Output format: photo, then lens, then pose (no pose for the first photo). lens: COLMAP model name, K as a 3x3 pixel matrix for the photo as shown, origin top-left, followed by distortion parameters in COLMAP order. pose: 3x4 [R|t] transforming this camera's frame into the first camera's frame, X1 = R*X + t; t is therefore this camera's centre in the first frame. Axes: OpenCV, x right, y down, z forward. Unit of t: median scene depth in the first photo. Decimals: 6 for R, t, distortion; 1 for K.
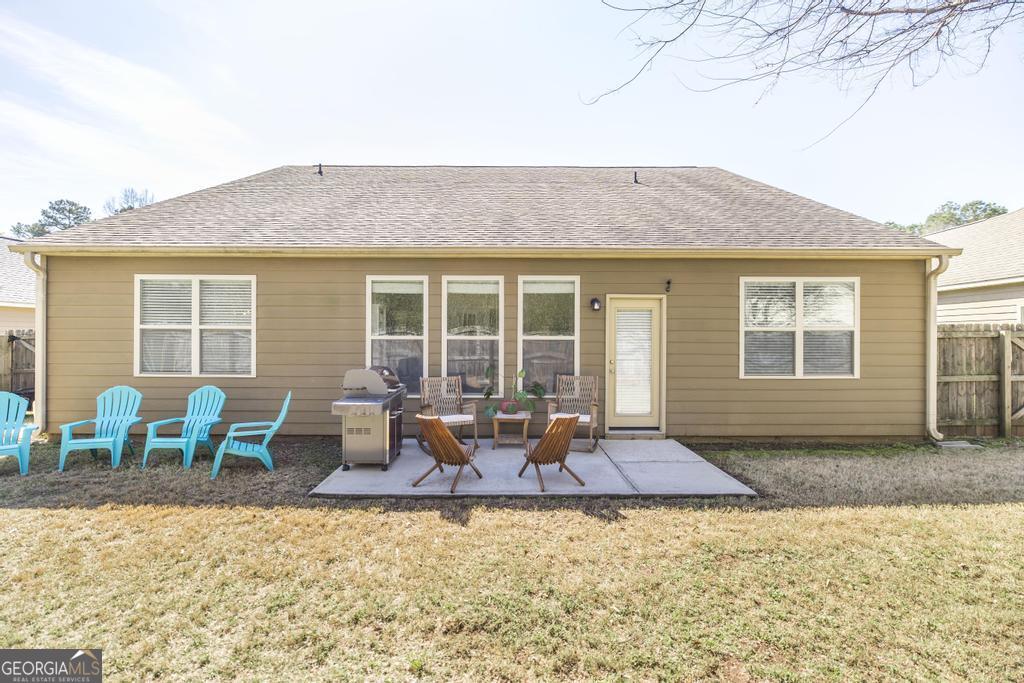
lens RADIAL K [[472.9, 0, 512.0], [0, 472.9, 341.5], [0, 0, 1]] dist [-0.000188, 0.000007]
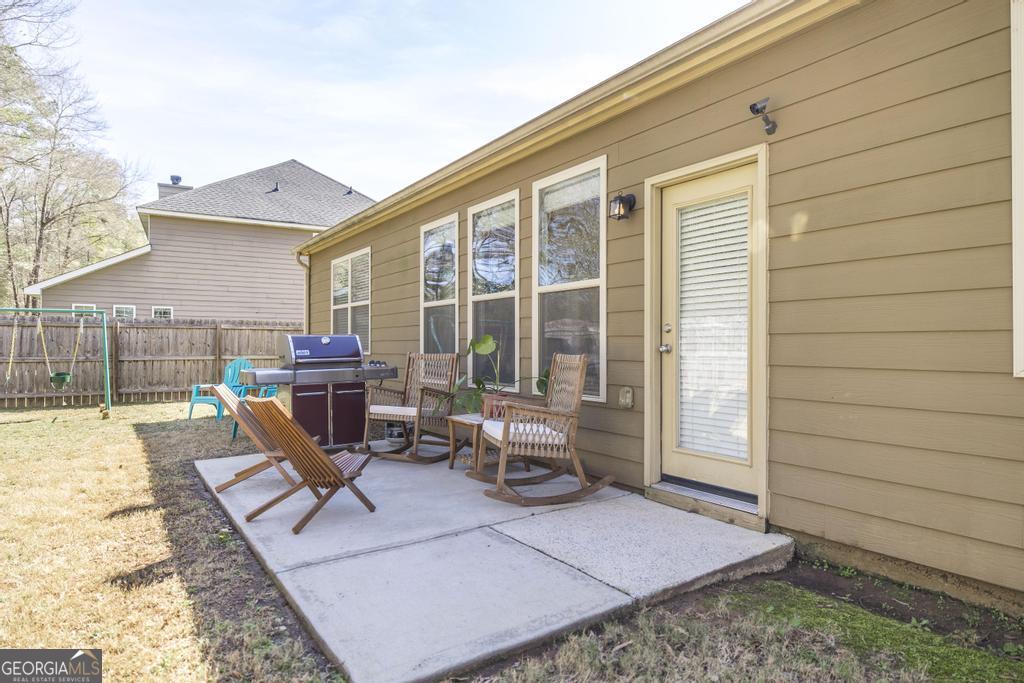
lens RADIAL K [[589.8, 0, 512.0], [0, 589.8, 341.5], [0, 0, 1]] dist [-0.000119, -0.000020]
pose [[0.557020, -0.008477, -0.830455, 0.598617], [-0.000187, 0.999947, -0.010333, 0.062023], [0.830499, 0.005911, 0.556989, 0.577250]]
